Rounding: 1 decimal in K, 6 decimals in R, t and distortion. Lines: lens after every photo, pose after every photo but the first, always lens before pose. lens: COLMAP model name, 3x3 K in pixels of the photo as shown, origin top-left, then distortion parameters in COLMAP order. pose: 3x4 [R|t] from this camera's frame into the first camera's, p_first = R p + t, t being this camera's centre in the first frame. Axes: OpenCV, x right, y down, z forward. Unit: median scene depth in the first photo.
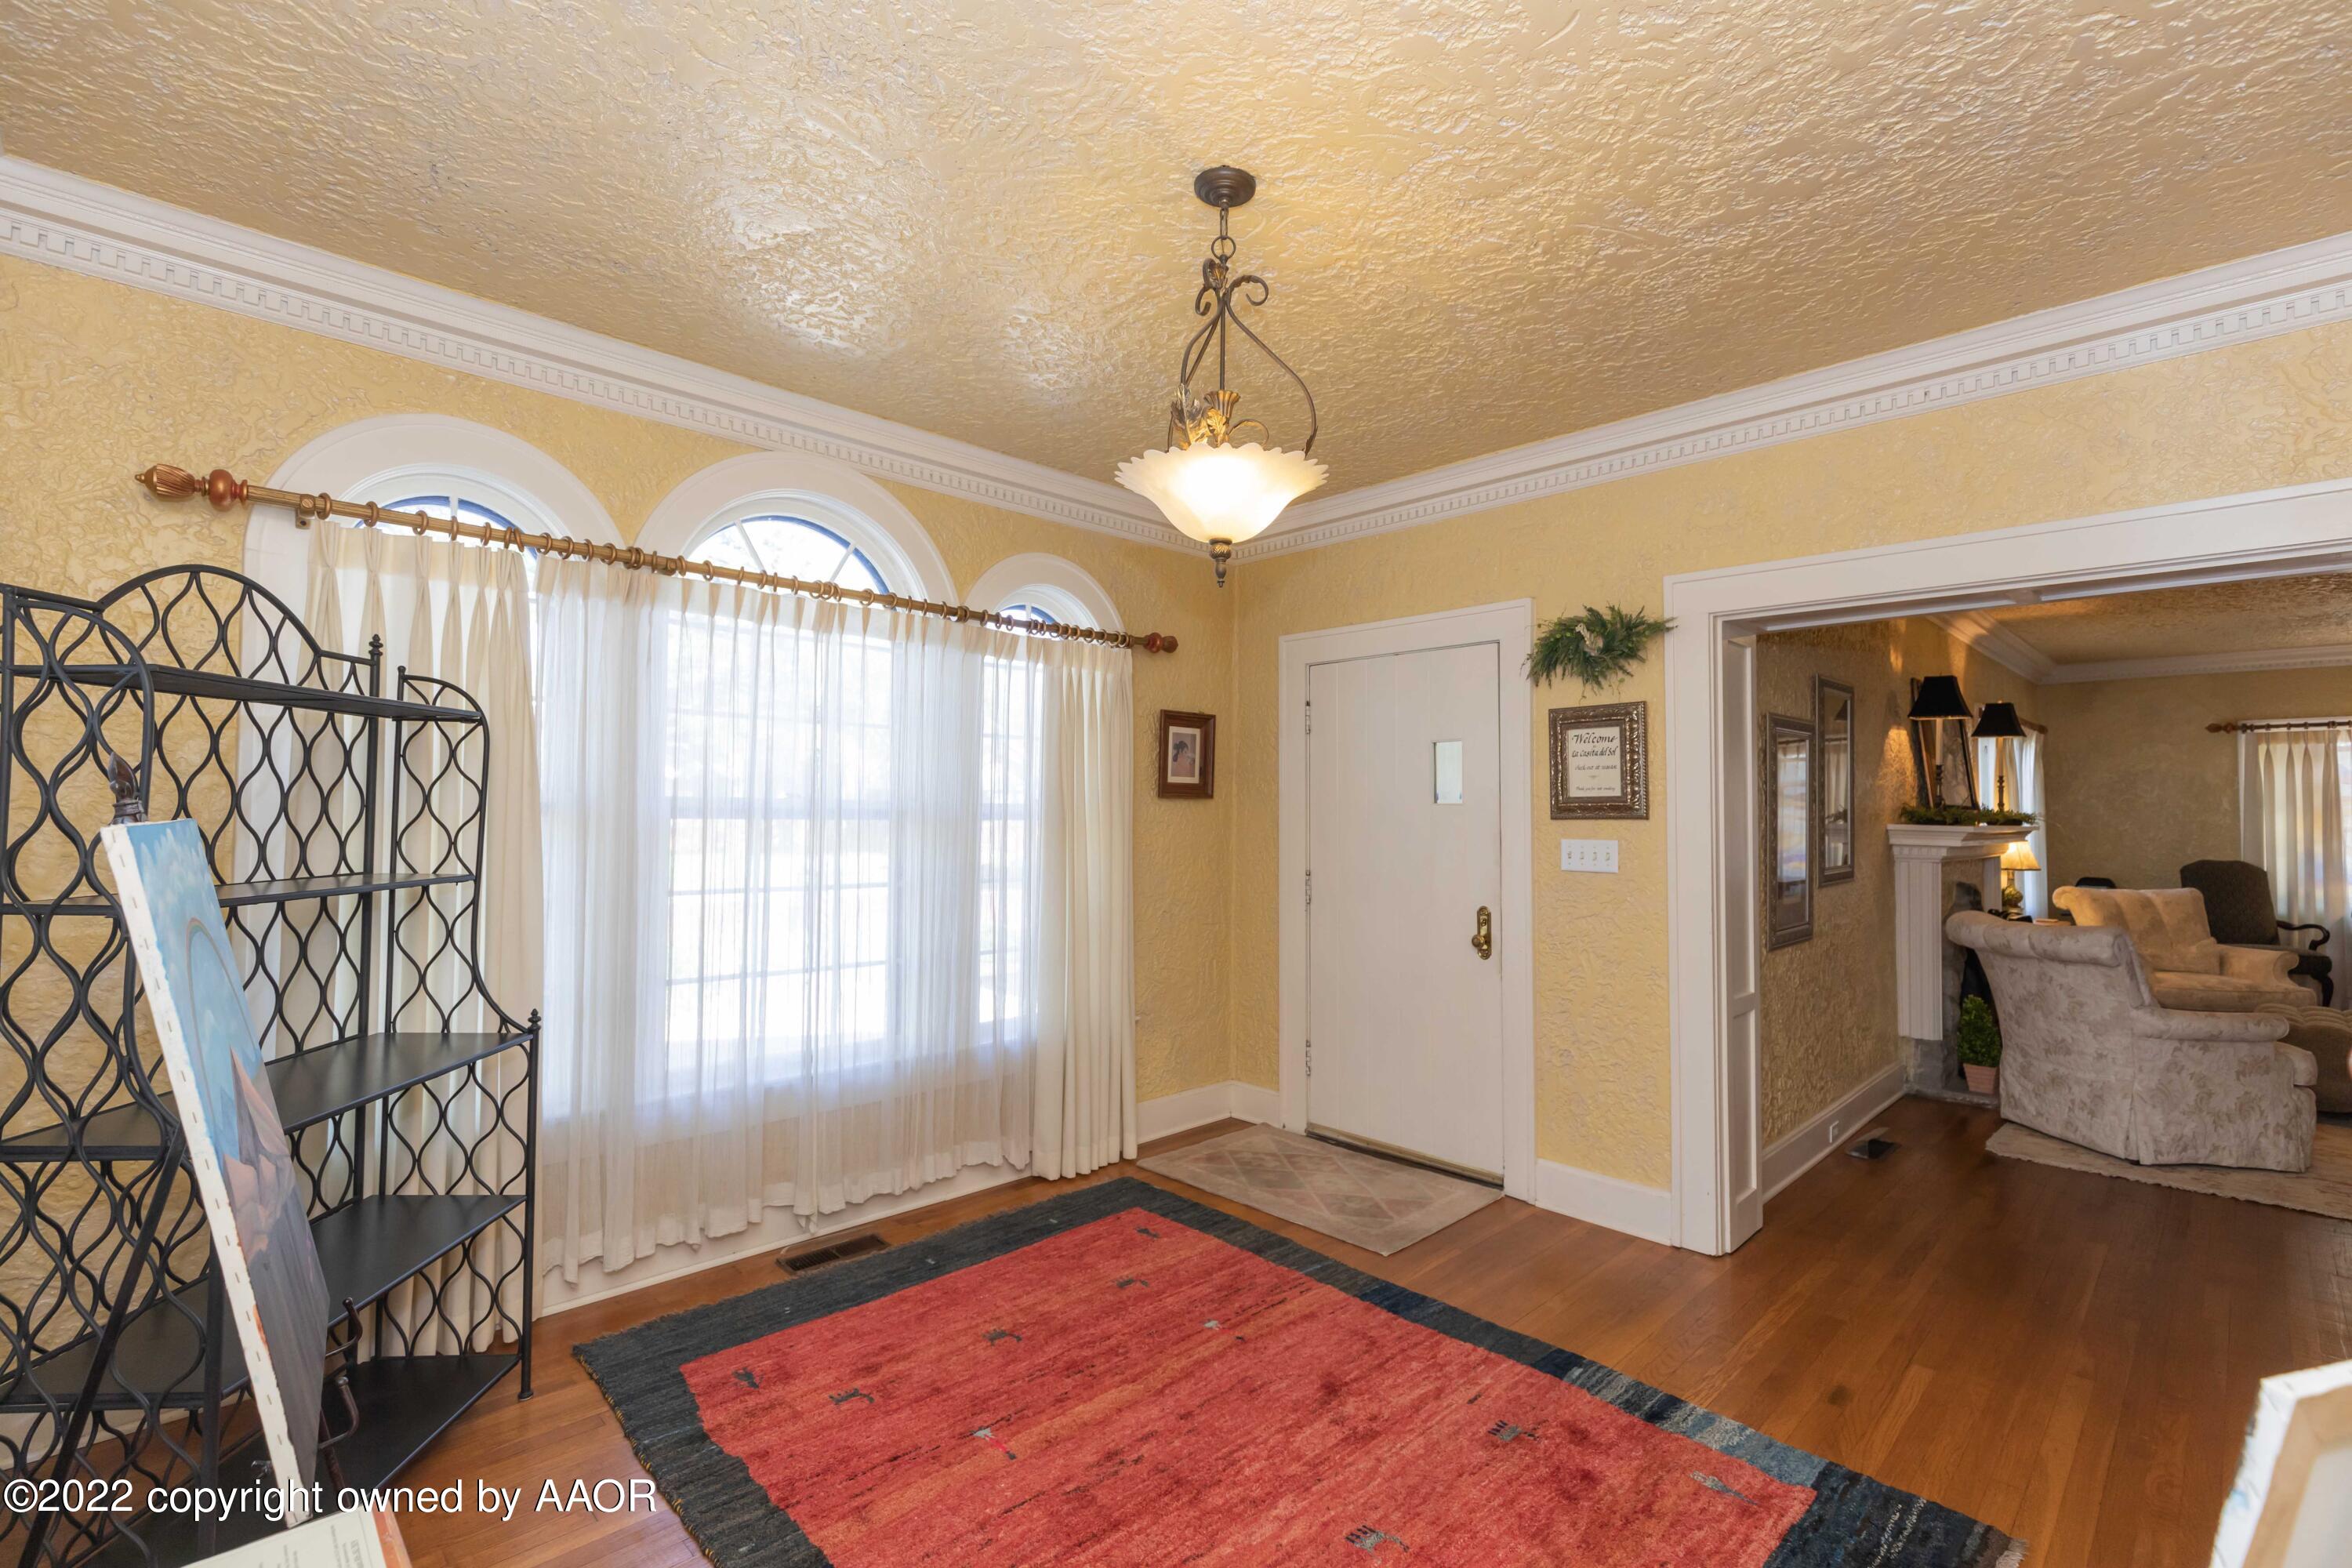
lens RADIAL K [[1075.5, 0, 1179.7], [0, 1075.5, 780.5], [0, 0, 1]] dist [0.009264, -0.002773]
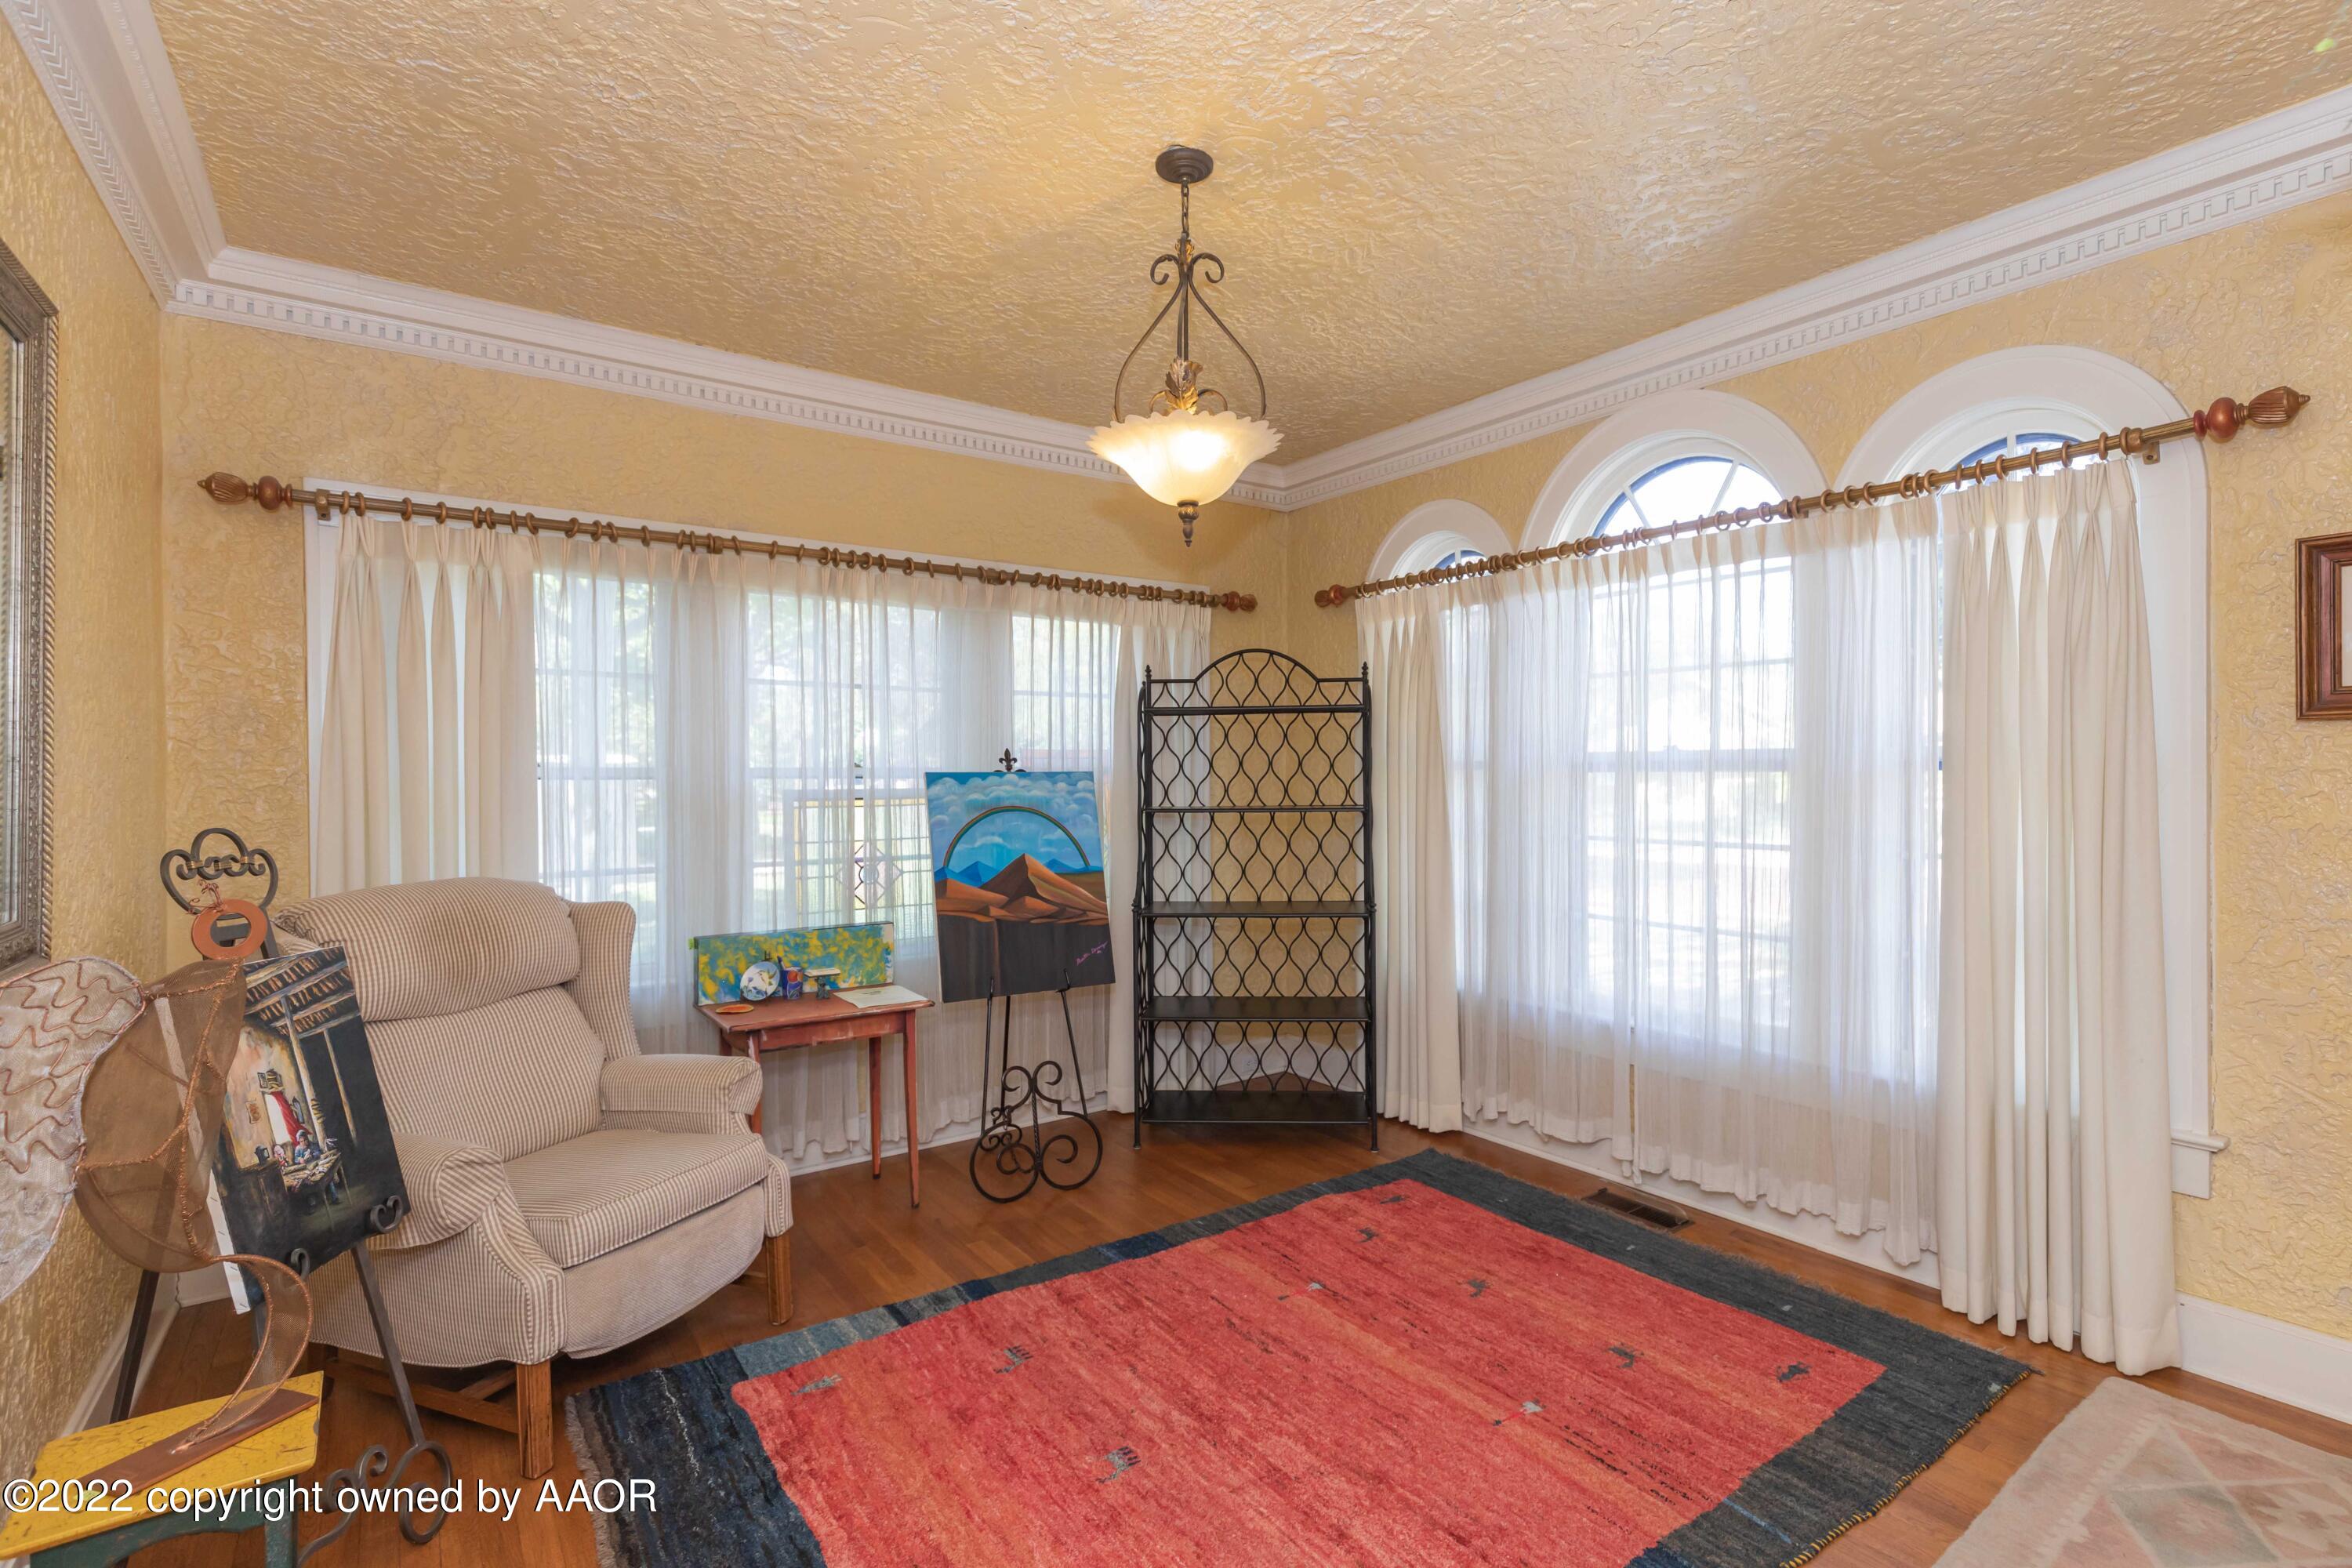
lens RADIAL K [[1075.5, 0, 1179.4], [0, 1075.5, 784.6], [0, 0, 1]] dist [0.009264, -0.002773]
pose [[-0.154905, 0.001137, -0.987929, 0.742422], [0.034713, 0.999388, -0.004293, 0.039787], [0.987319, -0.034959, -0.154850, 0.775138]]
